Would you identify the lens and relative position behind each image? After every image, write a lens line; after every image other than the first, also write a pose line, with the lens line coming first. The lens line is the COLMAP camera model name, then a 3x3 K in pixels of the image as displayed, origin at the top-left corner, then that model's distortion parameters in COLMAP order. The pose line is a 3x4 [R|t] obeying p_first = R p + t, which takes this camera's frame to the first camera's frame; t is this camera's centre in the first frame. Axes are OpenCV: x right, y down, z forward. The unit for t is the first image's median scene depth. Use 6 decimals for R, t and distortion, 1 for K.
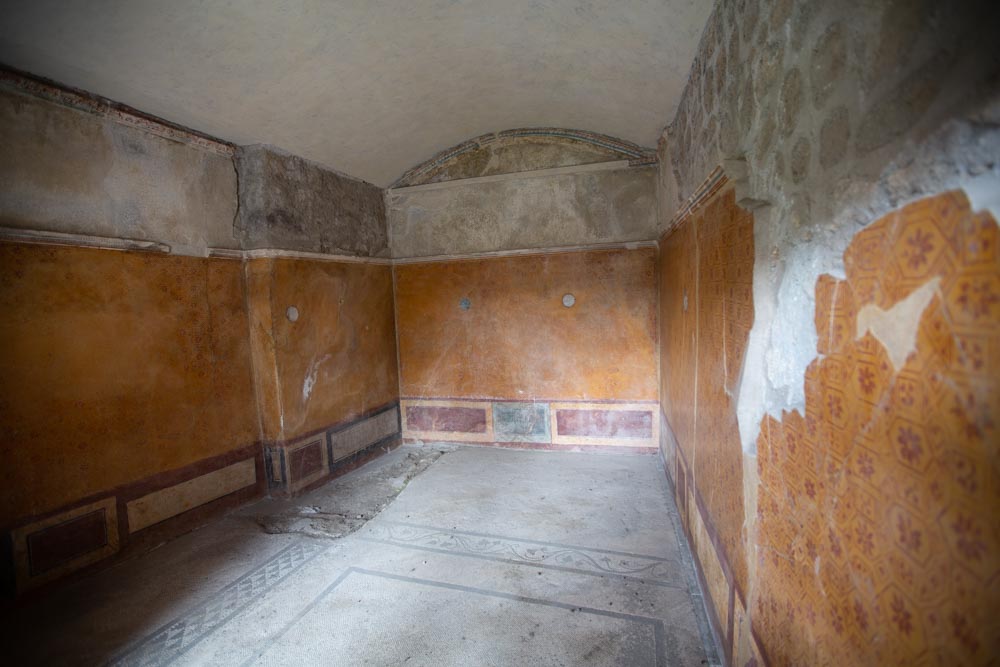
lens RADIAL K [[459.8, 0, 499.2], [0, 459.8, 337.1], [0, 0, 1]] dist [-0.036515, 0.010127]
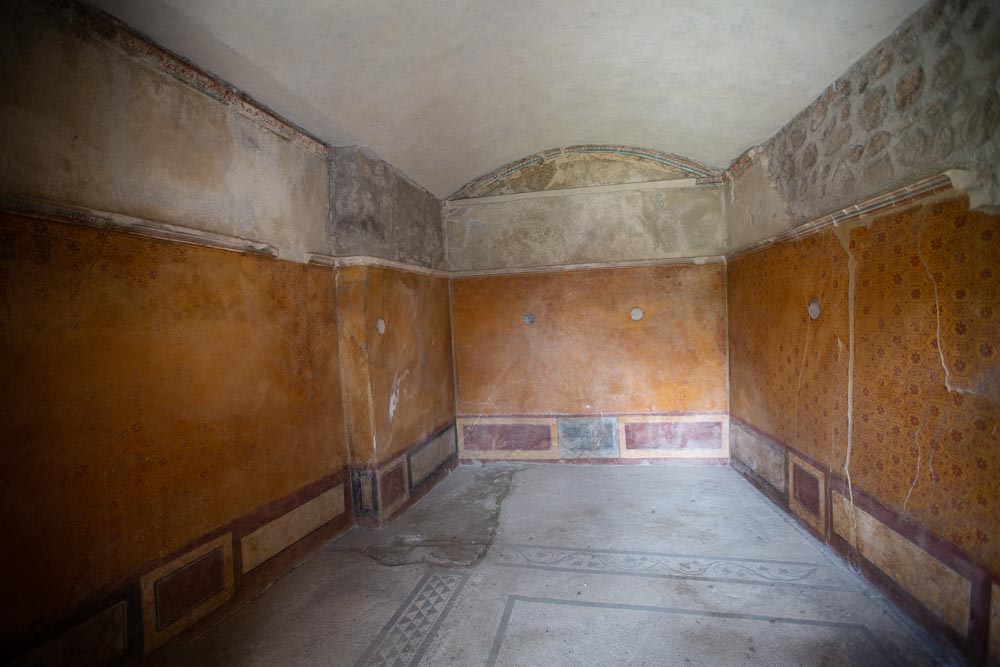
lens RADIAL K [[459.8, 0, 494.5], [0, 459.8, 336.6], [0, 0, 1]] dist [-0.036515, 0.010127]
pose [[0.994515, -0.005225, 0.104465, -0.310939], [0.010251, 0.998813, -0.047627, 0.016996], [-0.104092, 0.048436, 0.993388, 0.041187]]
